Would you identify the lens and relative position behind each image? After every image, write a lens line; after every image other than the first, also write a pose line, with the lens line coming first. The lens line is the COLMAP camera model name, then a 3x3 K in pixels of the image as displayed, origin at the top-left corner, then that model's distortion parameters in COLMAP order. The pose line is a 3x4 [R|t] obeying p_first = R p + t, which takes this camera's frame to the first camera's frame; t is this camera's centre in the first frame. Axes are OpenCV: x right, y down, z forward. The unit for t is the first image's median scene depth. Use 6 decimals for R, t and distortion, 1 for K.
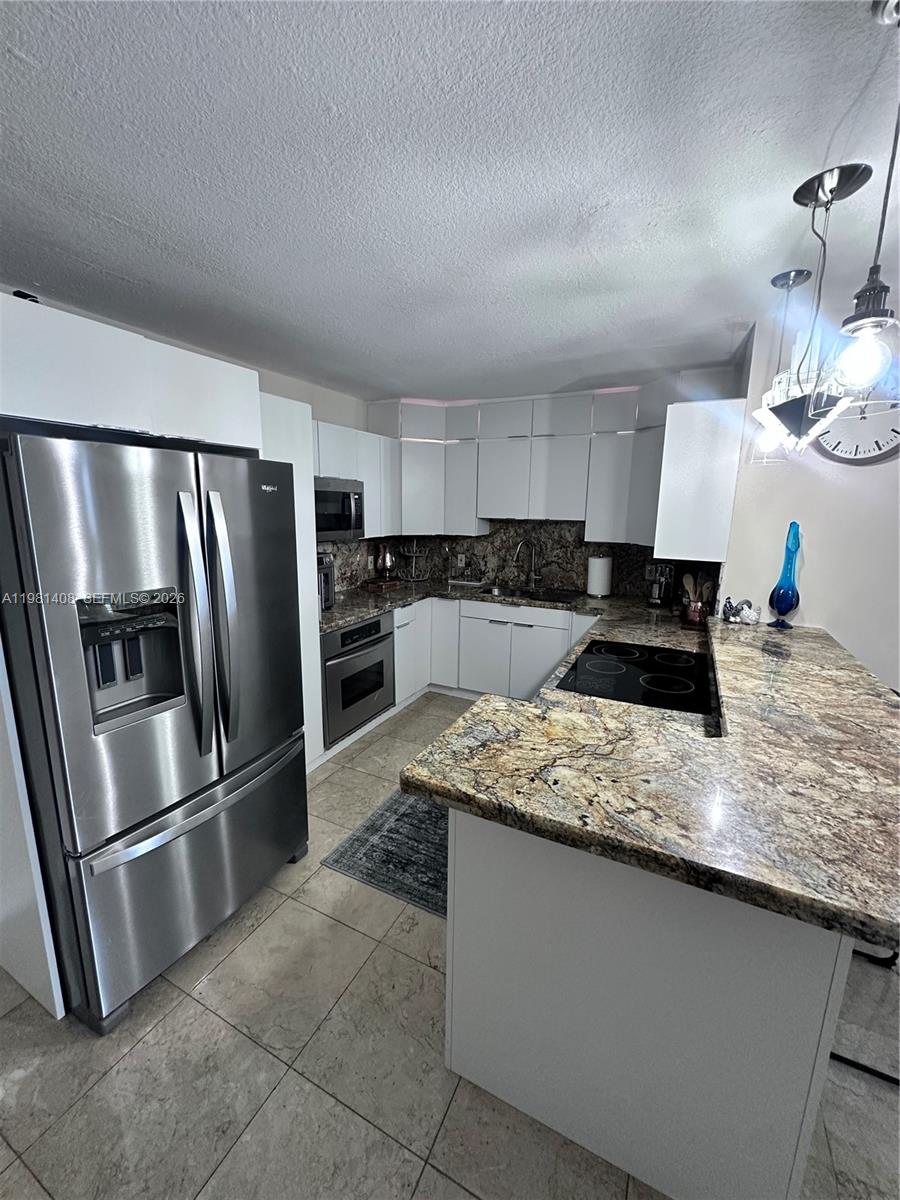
lens RADIAL K [[480.3, 0, 451.5], [0, 480.3, 598.0], [0, 0, 1]] dist [0.005017, -0.001376]
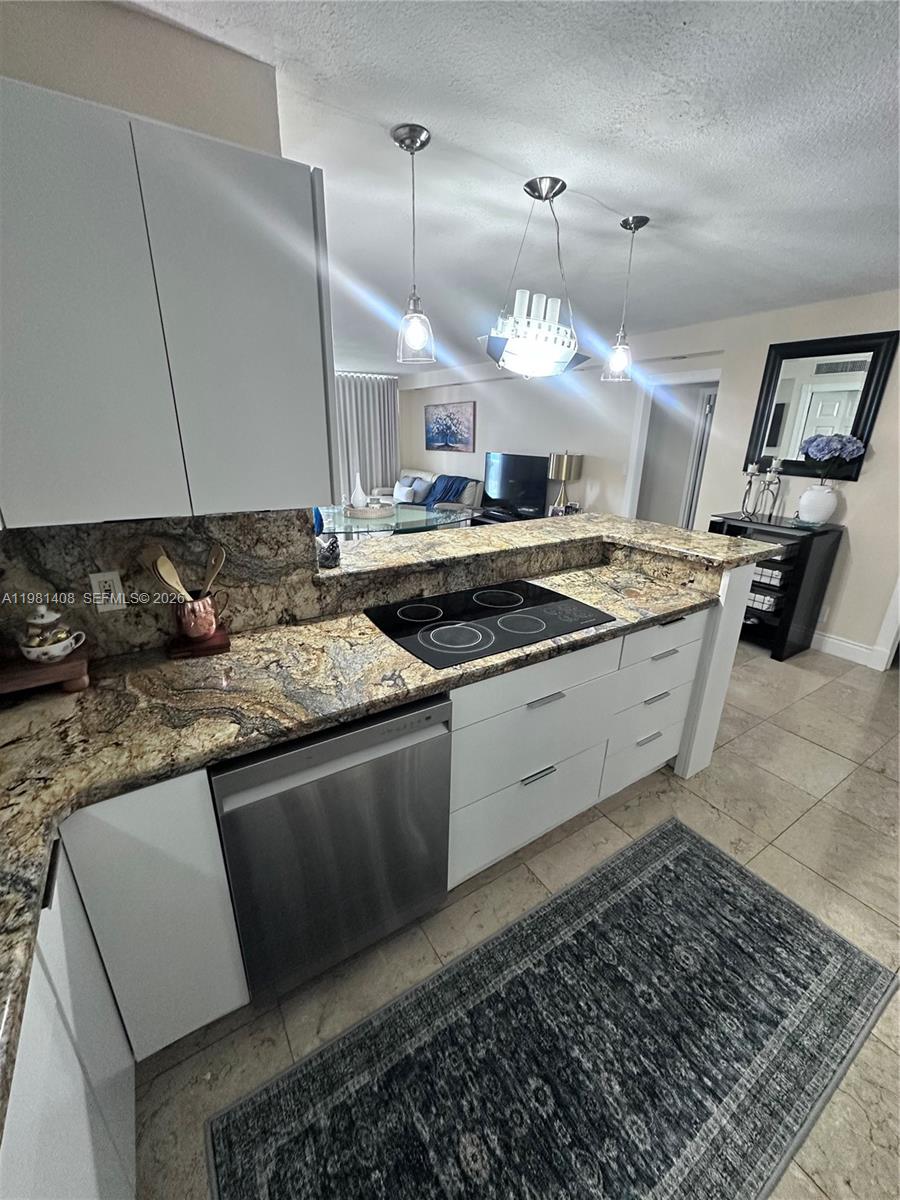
lens RADIAL K [[480.3, 0, 450.3], [0, 480.3, 598.0], [0, 0, 1]] dist [0.005017, -0.001376]
pose [[-0.859115, -0.197841, 0.471995, 0.056289], [0.068419, 0.869581, 0.489028, -0.293069], [-0.507188, 0.452425, -0.733534, 1.638903]]
